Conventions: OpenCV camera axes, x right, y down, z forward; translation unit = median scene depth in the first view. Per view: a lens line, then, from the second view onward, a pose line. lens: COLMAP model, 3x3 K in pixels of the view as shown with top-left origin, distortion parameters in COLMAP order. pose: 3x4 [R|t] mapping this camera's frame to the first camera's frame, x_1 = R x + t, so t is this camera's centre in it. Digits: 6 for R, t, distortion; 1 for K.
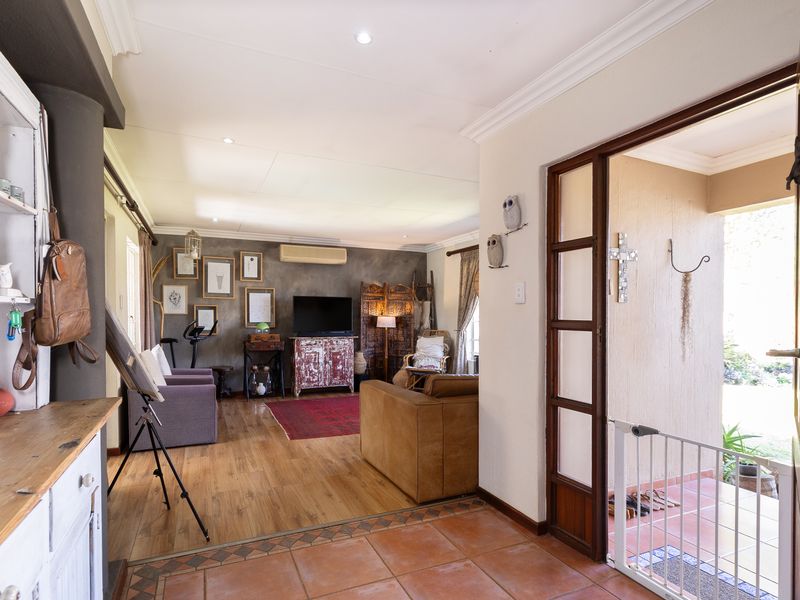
lens RADIAL K [[418.1, 0, 396.6], [0, 418.1, 303.4], [0, 0, 1]] dist [-0.001199, -0.000098]
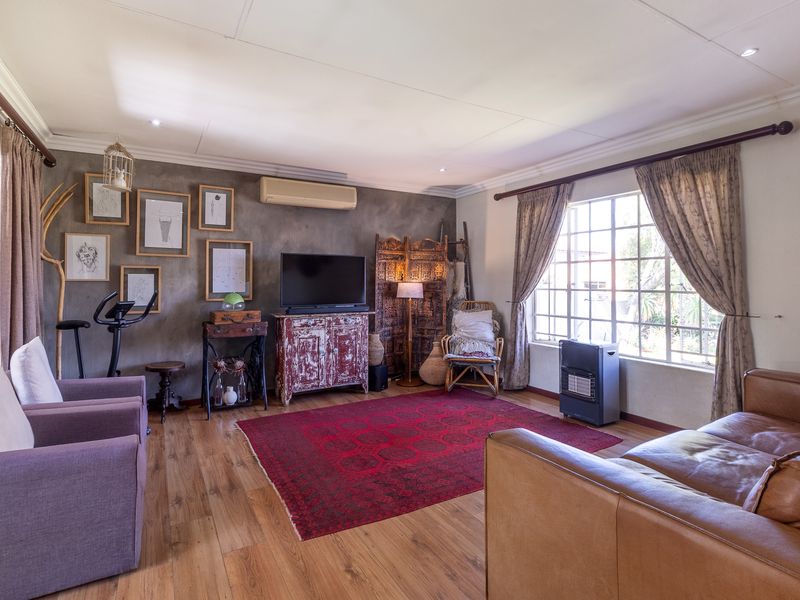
lens RADIAL K [[403.2, 0, 402.9], [0, 403.2, 257.5], [0, 0, 1]] dist [0.002001, 0.000459]
pose [[0.993574, 0.003215, 0.113138, -0.125726], [-0.000162, 0.999636, -0.026988, 0.006753], [-0.113183, 0.026797, 0.993213, 0.333225]]
